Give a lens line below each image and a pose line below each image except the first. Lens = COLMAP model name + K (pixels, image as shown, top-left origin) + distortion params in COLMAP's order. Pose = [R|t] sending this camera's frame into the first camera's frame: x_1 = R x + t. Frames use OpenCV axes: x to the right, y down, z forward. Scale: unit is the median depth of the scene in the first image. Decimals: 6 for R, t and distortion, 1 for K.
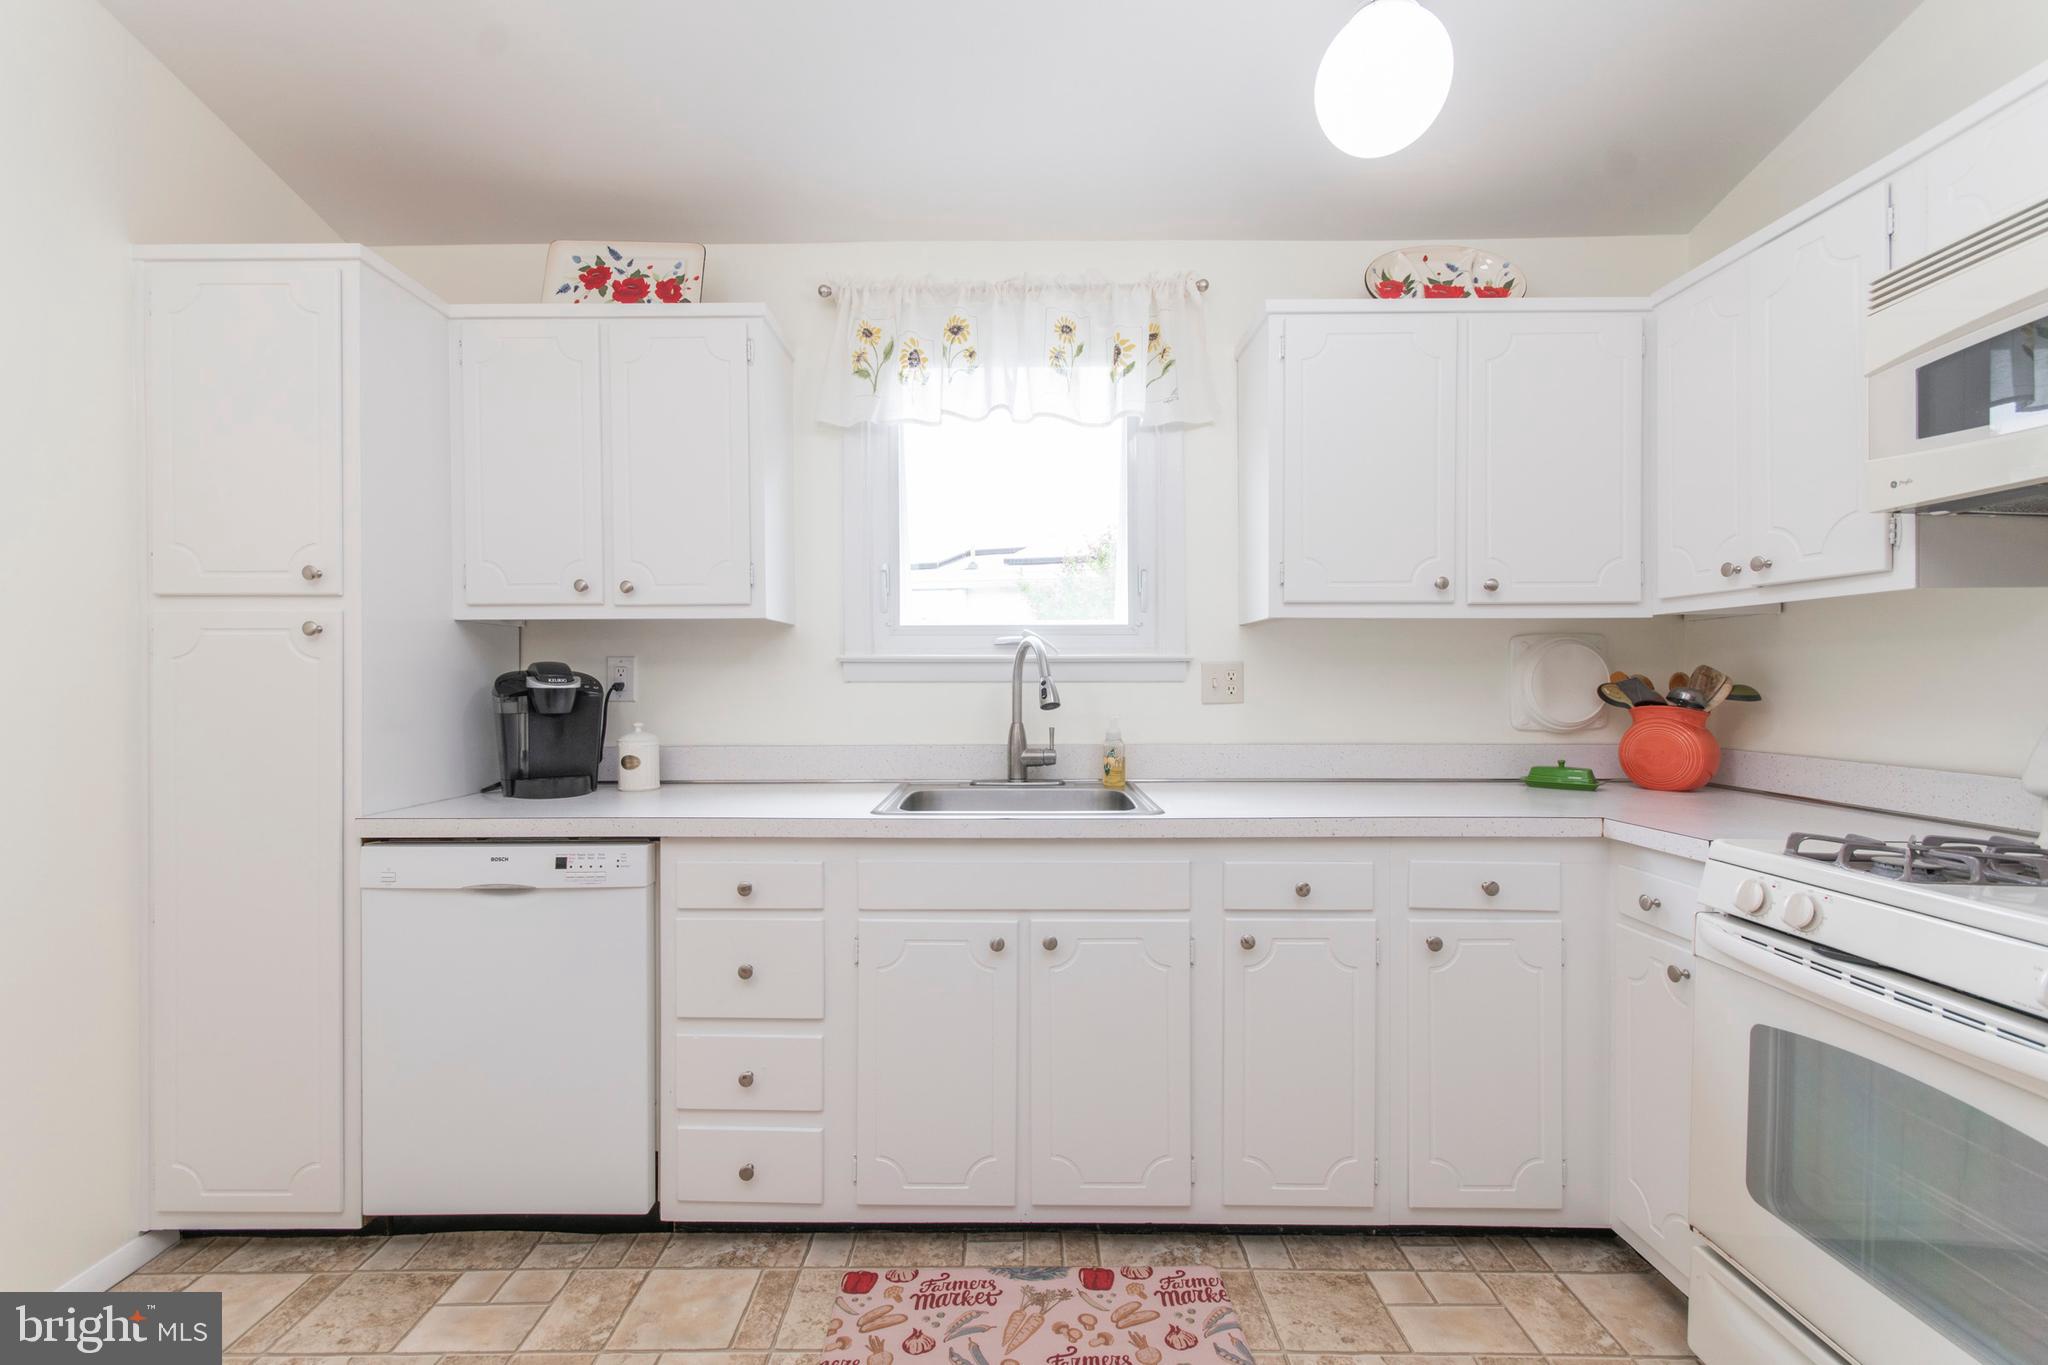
lens RADIAL K [[905.6, 0, 1014.5], [0, 905.6, 688.8], [0, 0, 1]] dist [0.003421, -0.001527]
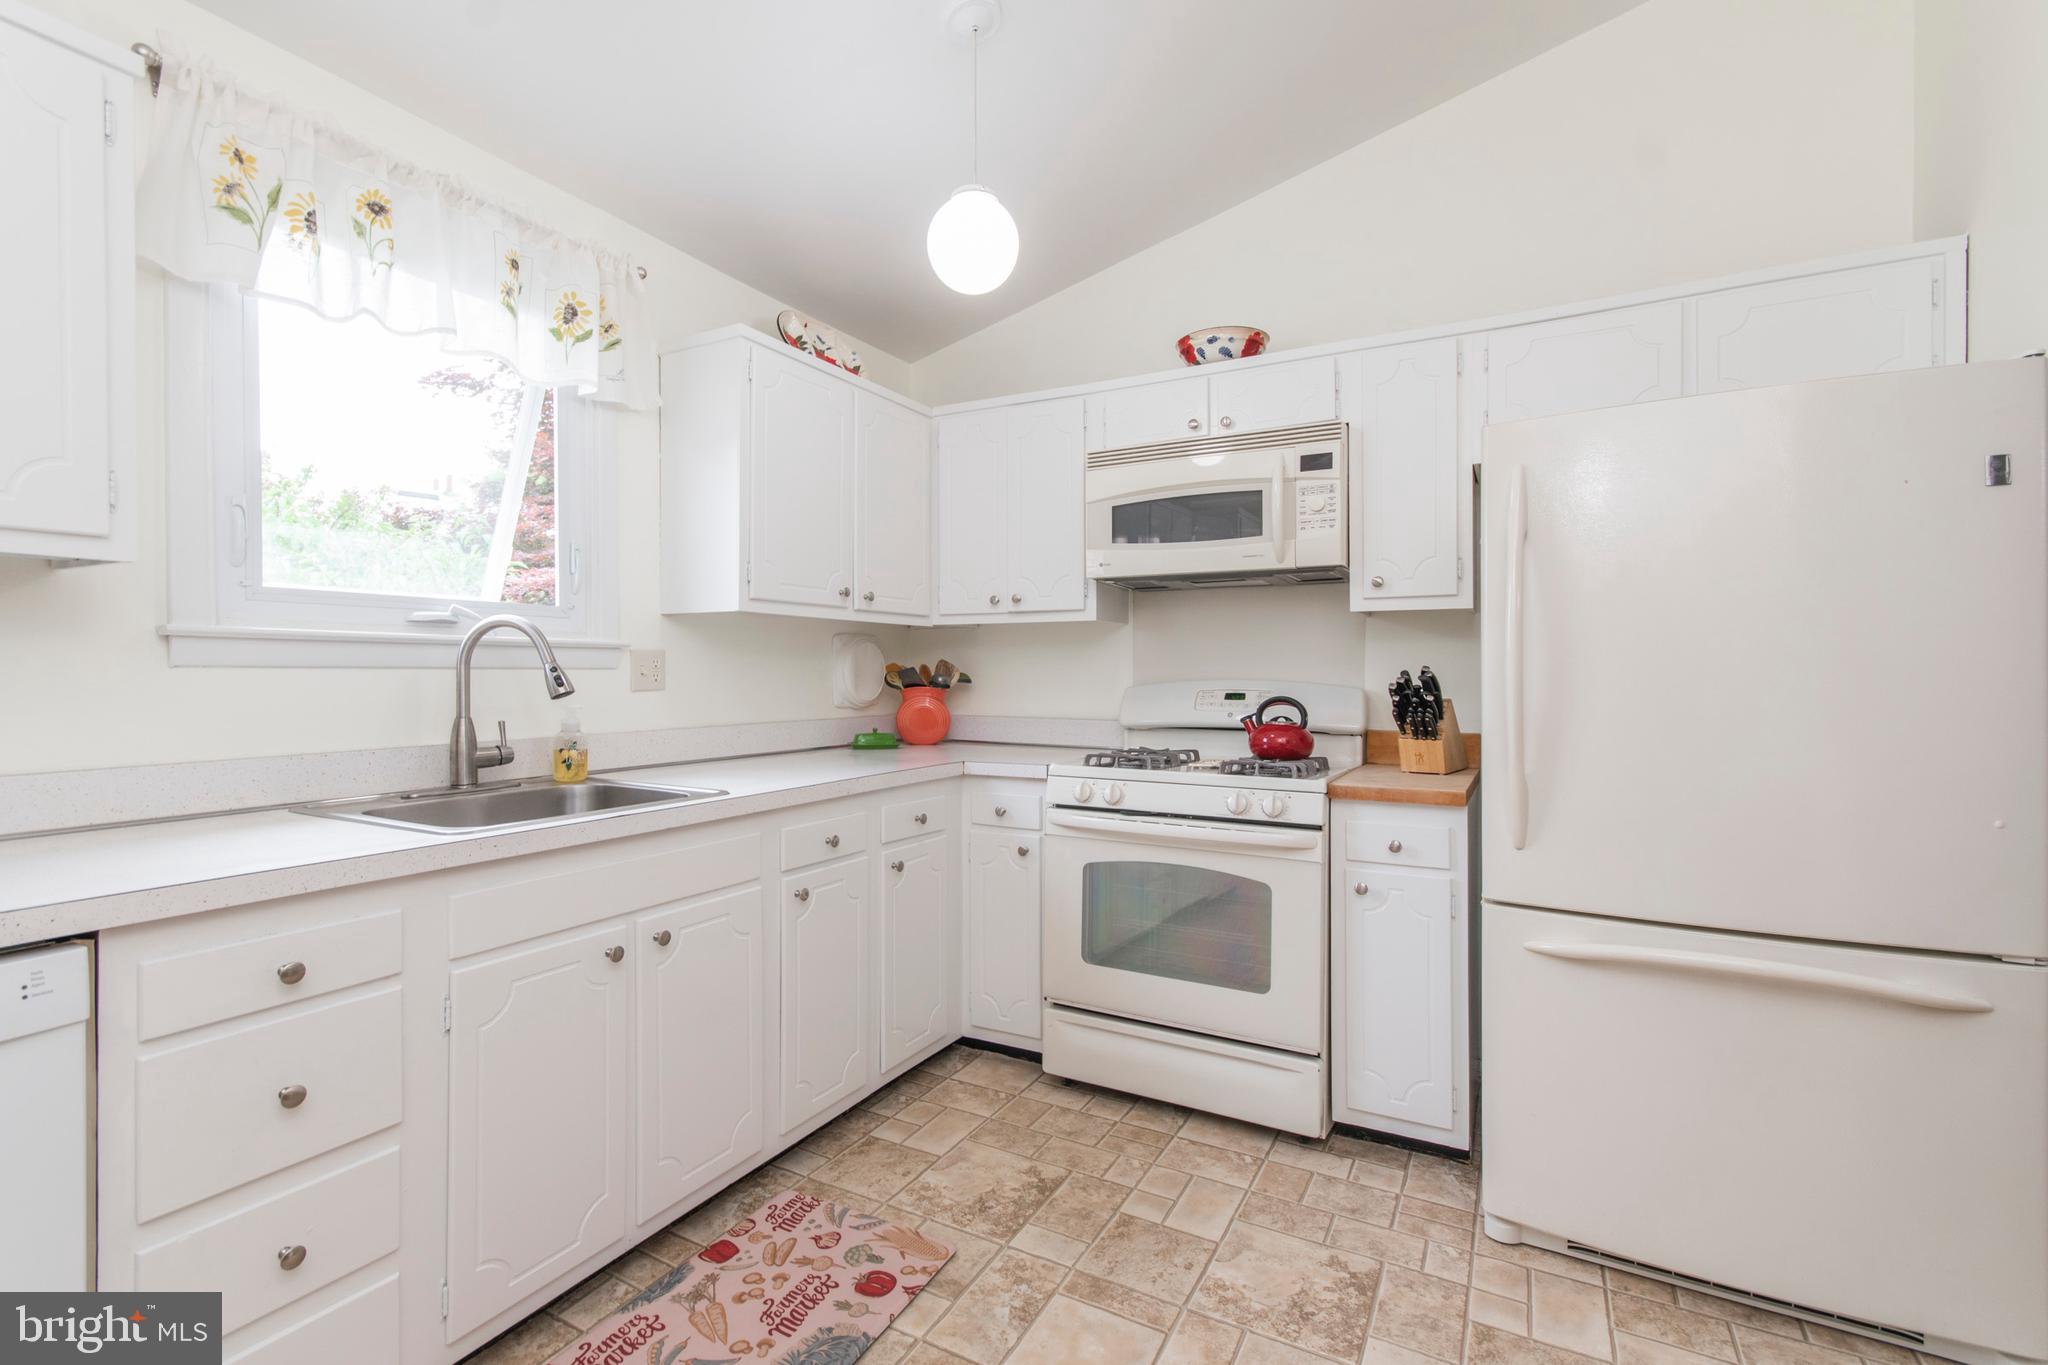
lens RADIAL K [[905.6, 0, 1008.7], [0, 905.6, 678.1], [0, 0, 1]] dist [0.003421, -0.001527]
pose [[0.487405, -0.003180, 0.873170, -0.528877], [0.006888, 0.999976, -0.000203, 0.005857], [-0.873149, 0.006113, 0.487416, 0.177666]]
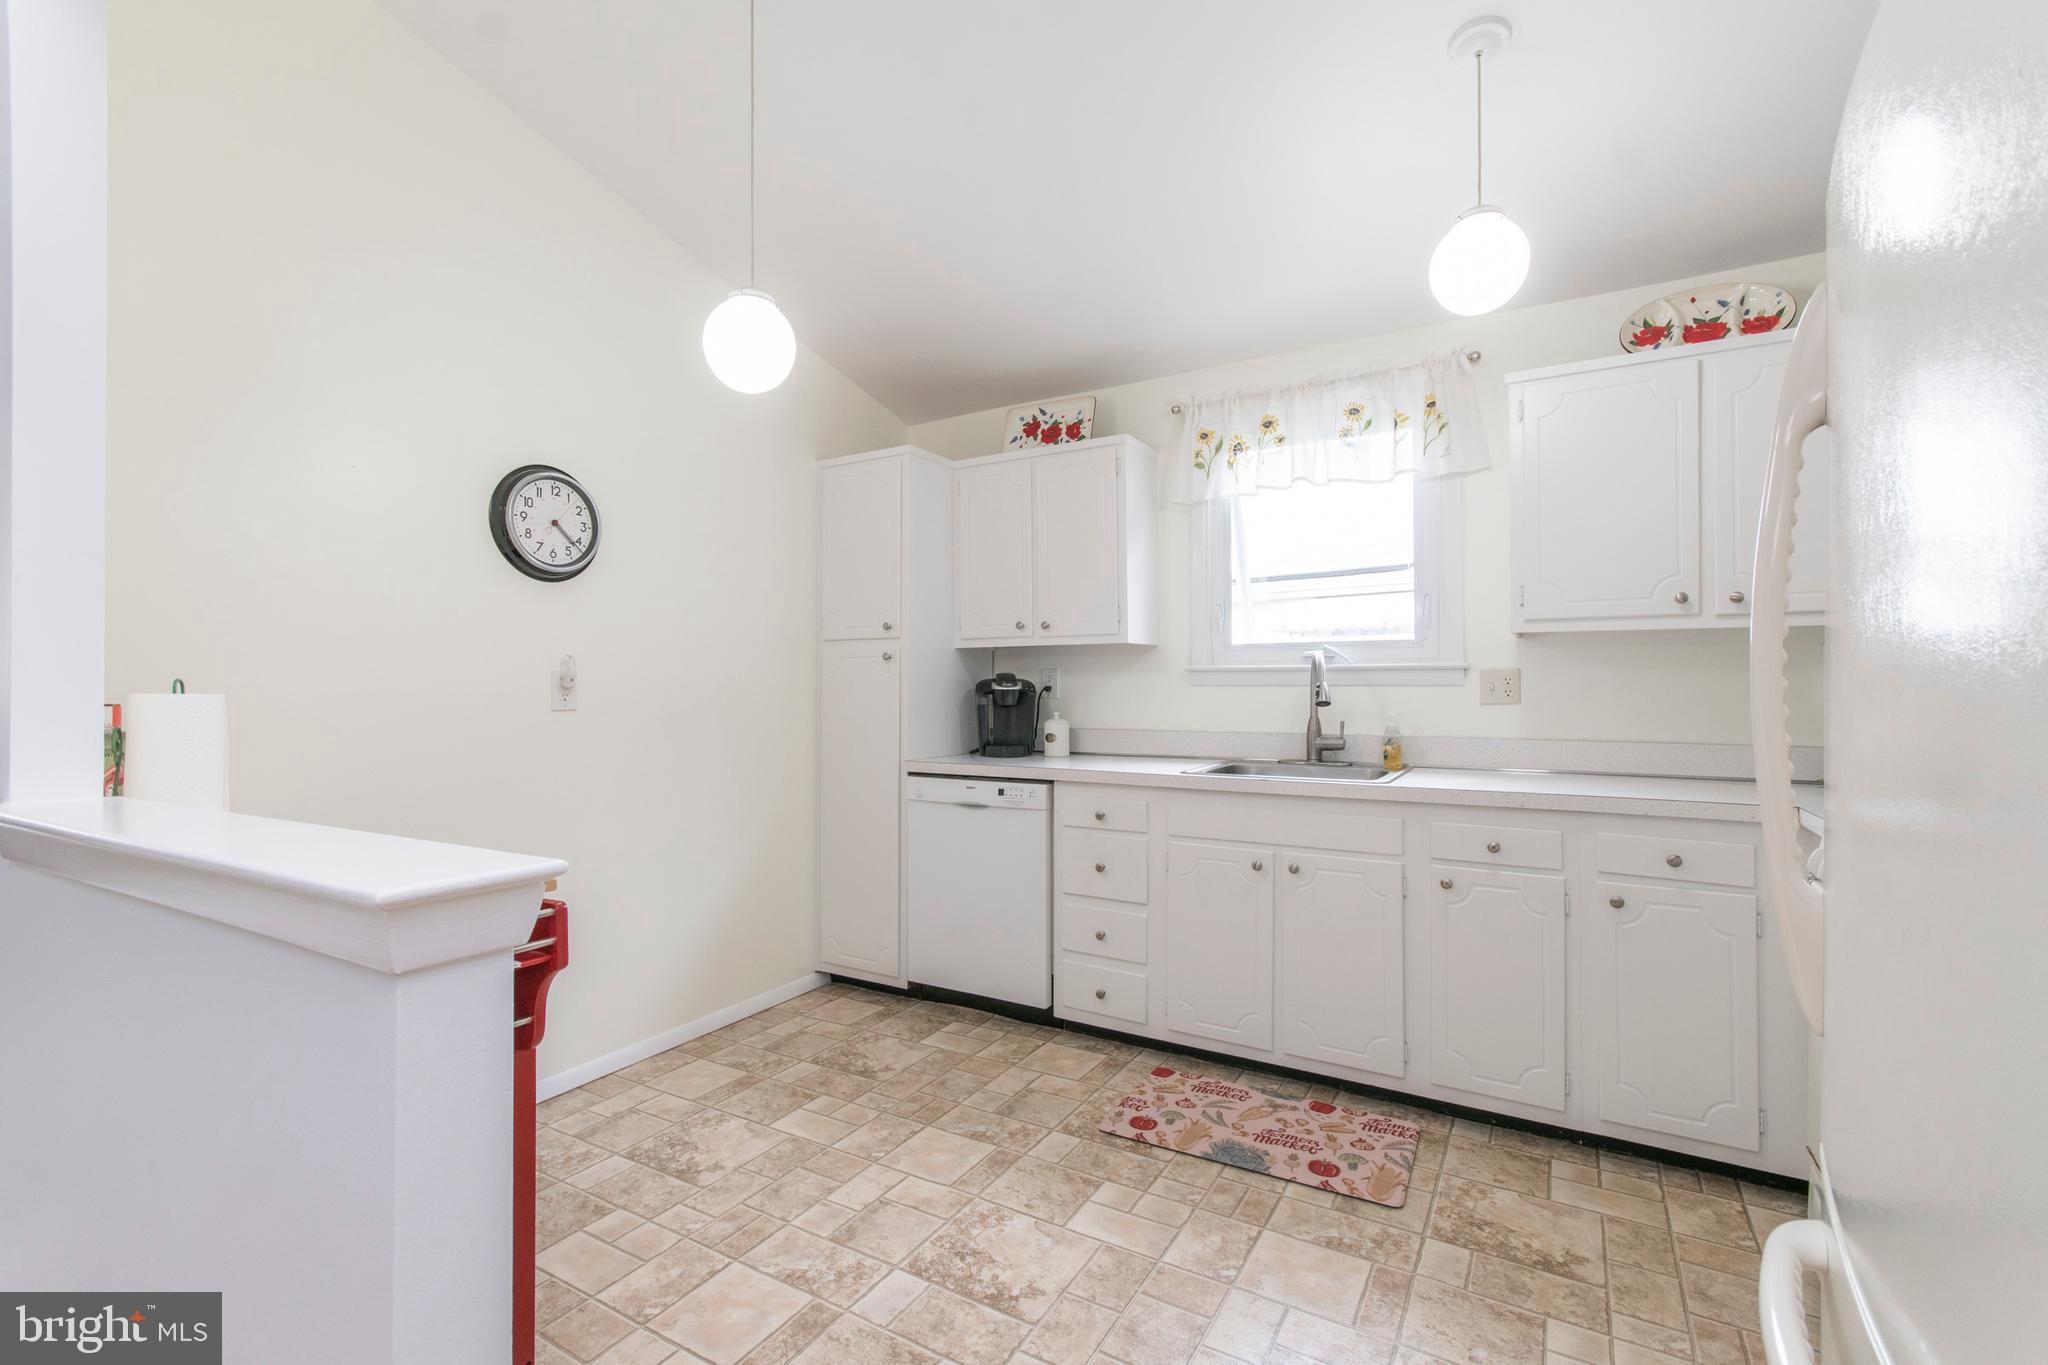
lens RADIAL K [[905.6, 0, 1018.7], [0, 905.6, 685.0], [0, 0, 1]] dist [0.003421, -0.001527]
pose [[0.863628, 0.000244, -0.504129, 0.326845], [-0.003828, 0.999974, -0.006073, 0.001237], [0.504115, 0.007175, 0.863607, -0.385493]]
